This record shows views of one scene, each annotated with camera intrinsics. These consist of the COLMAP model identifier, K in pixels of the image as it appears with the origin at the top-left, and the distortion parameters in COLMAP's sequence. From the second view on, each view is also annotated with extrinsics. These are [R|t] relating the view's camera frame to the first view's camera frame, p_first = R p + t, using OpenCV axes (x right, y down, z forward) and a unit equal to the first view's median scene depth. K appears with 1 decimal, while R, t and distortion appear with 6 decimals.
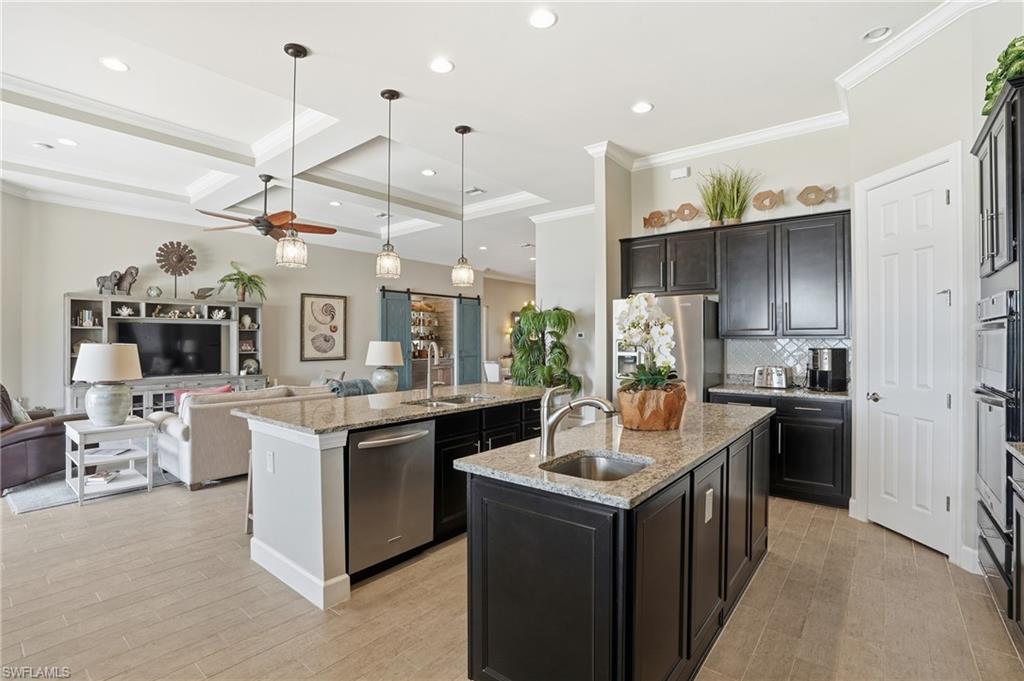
lens RADIAL K [[478.5, 0, 518.5], [0, 478.5, 337.8], [0, 0, 1]] dist [-0.052636, 0.014682]
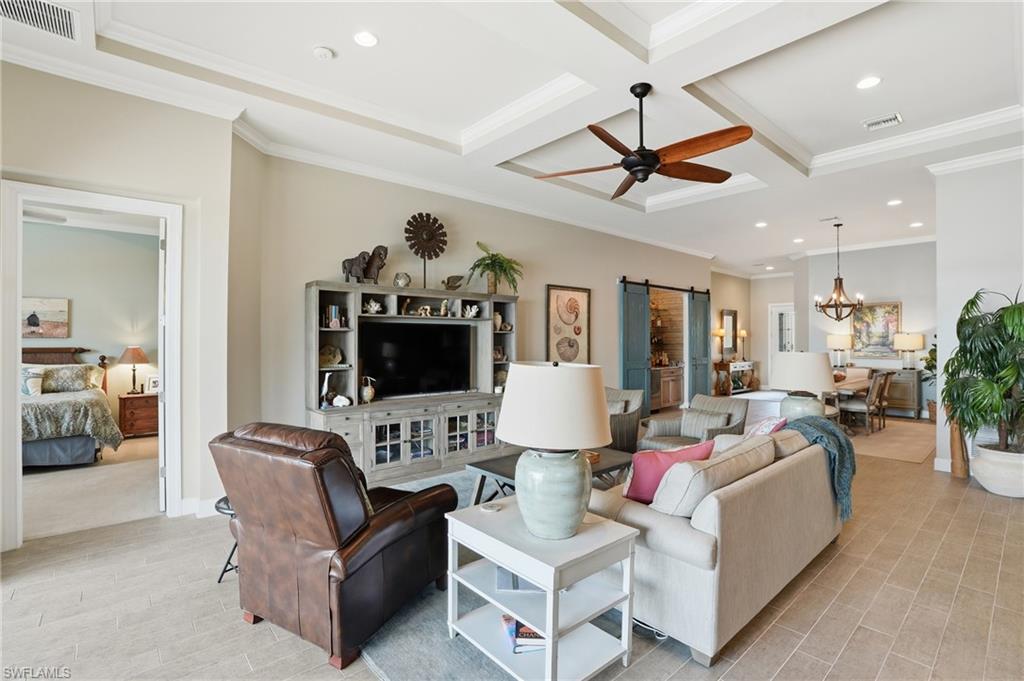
lens RADIAL K [[478.5, 0, 520.6], [0, 478.5, 339.4], [0, 0, 1]] dist [-0.052636, 0.014682]
pose [[0.987749, 0.004667, -0.155981, -0.459009], [-0.004149, 0.999985, 0.003643, -0.008924], [0.155996, -0.002952, 0.987753, 0.271588]]
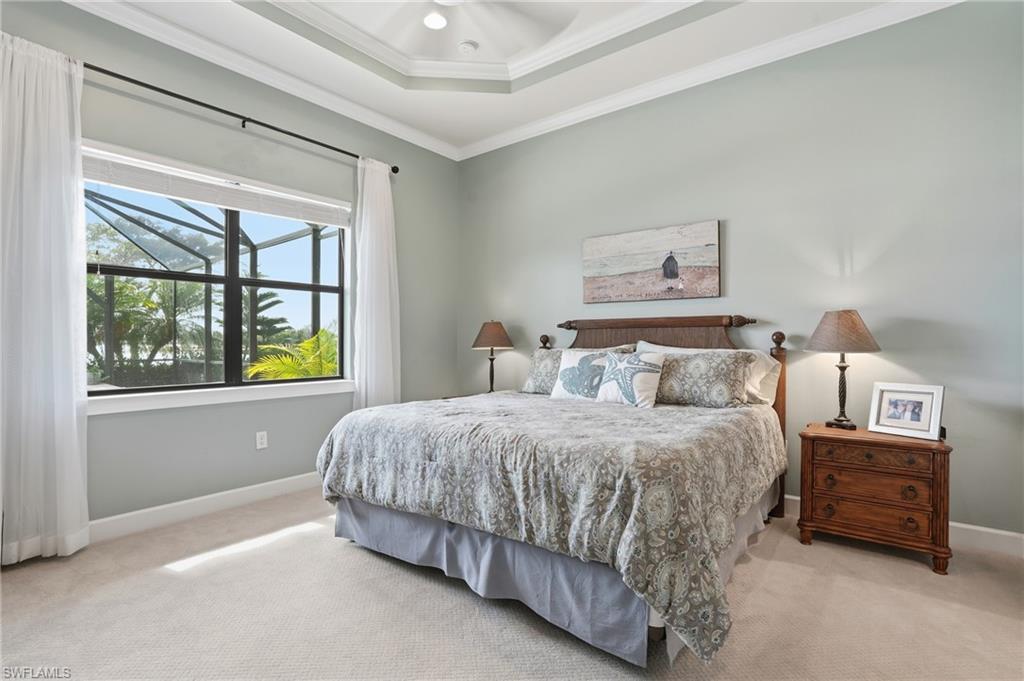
lens RADIAL K [[478.5, 0, 510.6], [0, 478.5, 341.7], [0, 0, 1]] dist [-0.052636, 0.014682]
pose [[0.019163, 0.005750, -0.999800, -0.962389], [0.002875, 0.999979, 0.005806, 0.031935], [0.999812, -0.002986, 0.019146, 0.760489]]
